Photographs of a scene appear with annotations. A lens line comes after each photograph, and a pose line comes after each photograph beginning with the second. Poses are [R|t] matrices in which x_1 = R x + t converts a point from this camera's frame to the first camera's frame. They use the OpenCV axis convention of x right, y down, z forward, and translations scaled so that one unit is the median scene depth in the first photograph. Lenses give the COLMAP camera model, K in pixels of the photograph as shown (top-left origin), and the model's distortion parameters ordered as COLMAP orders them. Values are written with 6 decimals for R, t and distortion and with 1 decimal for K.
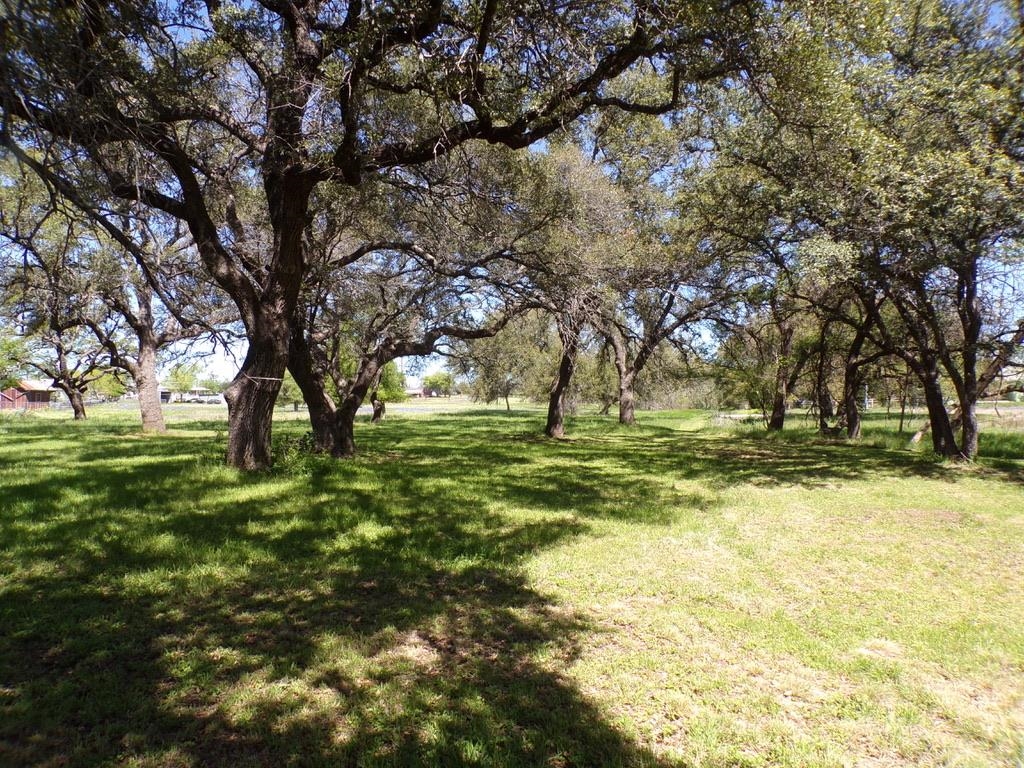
lens RADIAL K [[694.9, 0, 512.3], [0, 694.9, 388.5], [0, 0, 1]] dist [-0.019637, 0.014849]
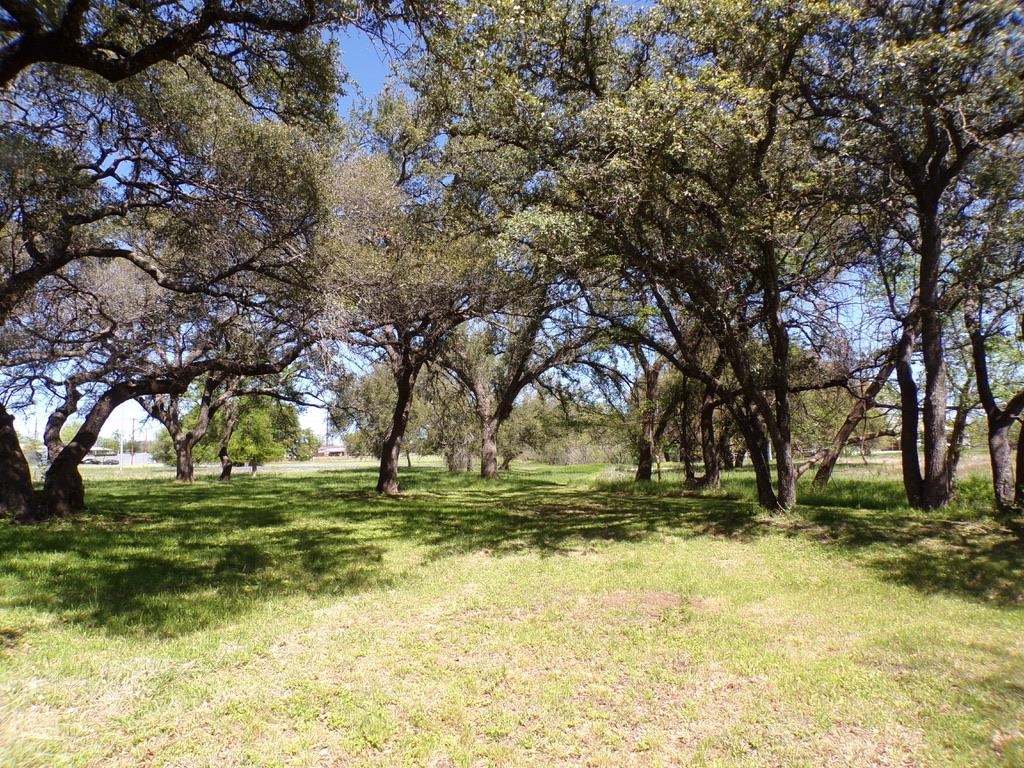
lens RADIAL K [[694.9, 0, 512.0], [0, 694.9, 389.9], [0, 0, 1]] dist [-0.019637, 0.014849]
pose [[0.995247, -0.003665, 0.097318, 0.204114], [0.011388, 0.996816, -0.078920, 0.017372], [-0.096719, 0.079653, 0.992119, 0.172137]]
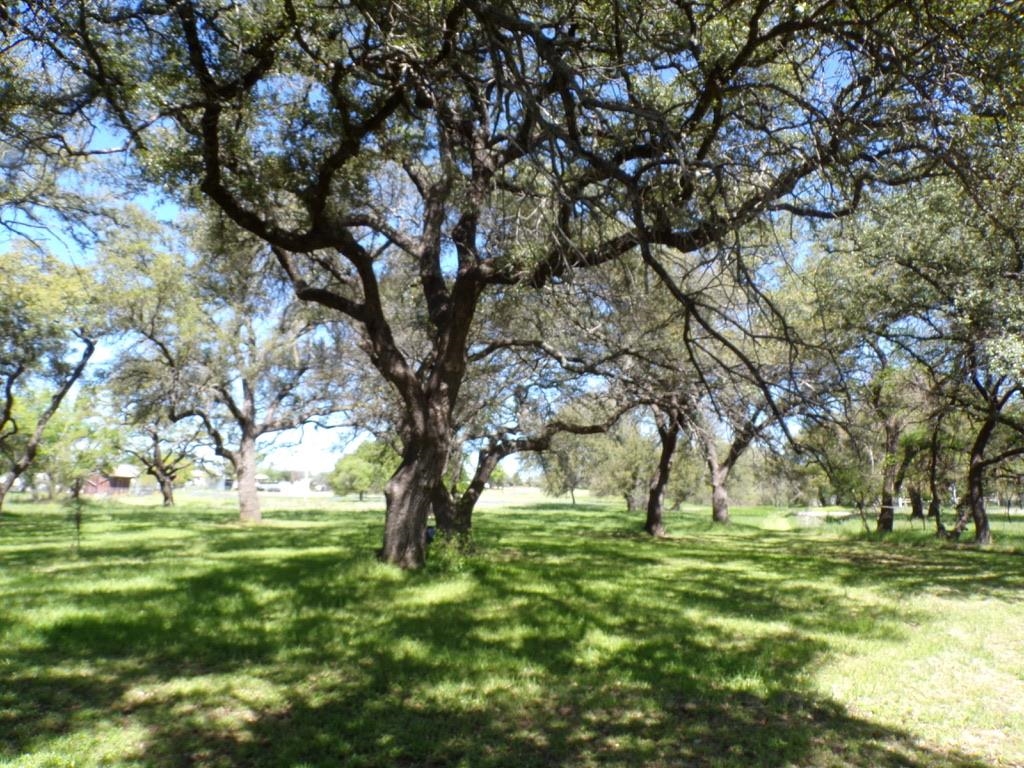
lens RADIAL K [[694.9, 0, 510.6], [0, 694.9, 389.7], [0, 0, 1]] dist [-0.019637, 0.014849]
pose [[0.997200, 0.005135, -0.074598, -0.108972], [-0.014729, 0.991582, -0.128637, -0.006172], [0.073310, 0.129376, 0.988882, -0.001785]]
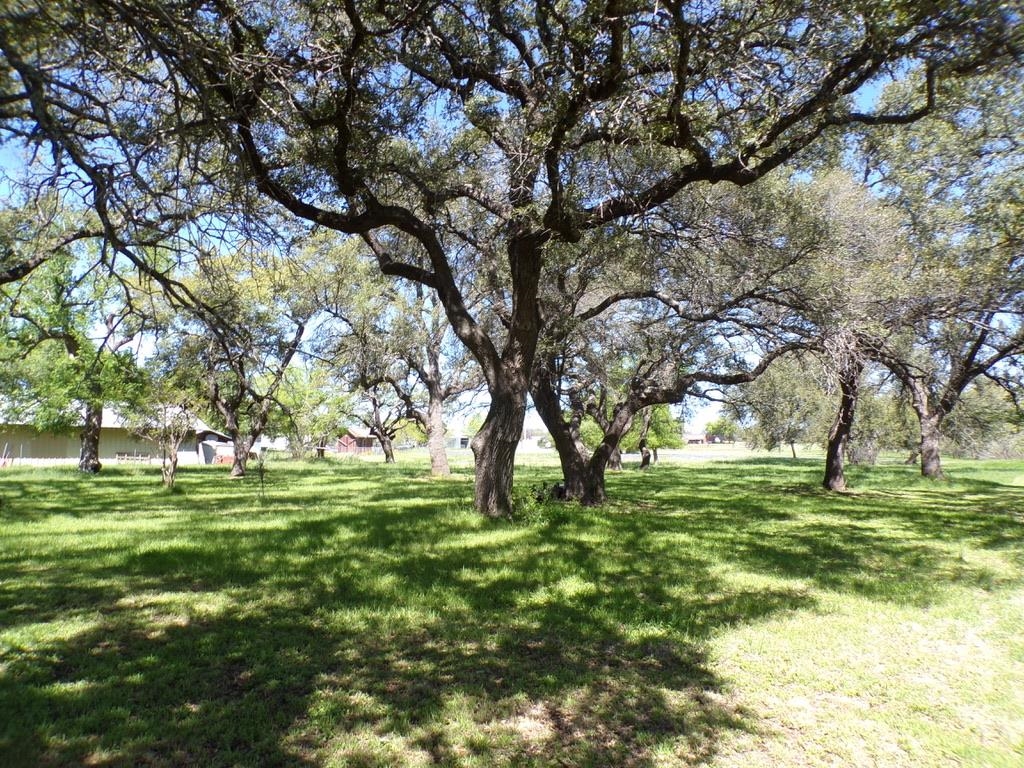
lens RADIAL K [[694.9, 0, 511.4], [0, 694.9, 390.0], [0, 0, 1]] dist [-0.019637, 0.014849]
pose [[0.920482, -0.028126, -0.389772, 0.044850], [0.003289, 0.997929, -0.064243, -0.004564], [0.390771, 0.057852, 0.918668, 0.016132]]
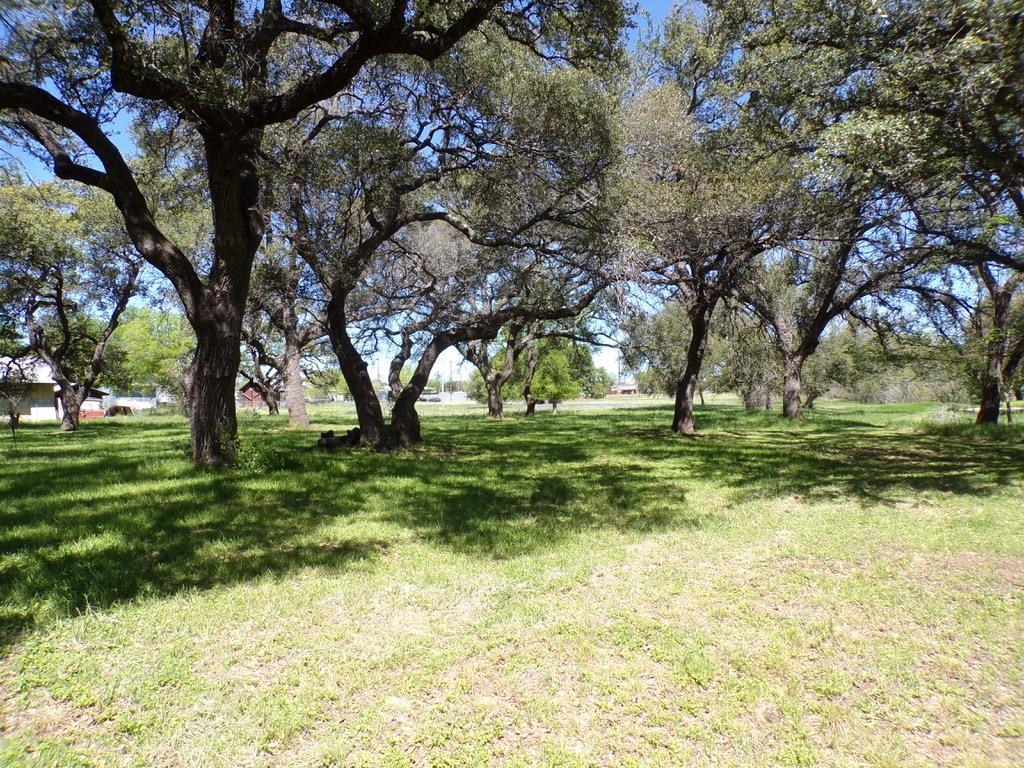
lens RADIAL K [[694.9, 0, 510.1], [0, 694.9, 388.7], [0, 0, 1]] dist [-0.019637, 0.014849]
pose [[0.949669, -0.016460, -0.312823, 0.197516], [0.018070, 0.999834, 0.002247, 0.015411], [0.312734, -0.007786, 0.949809, 0.171357]]
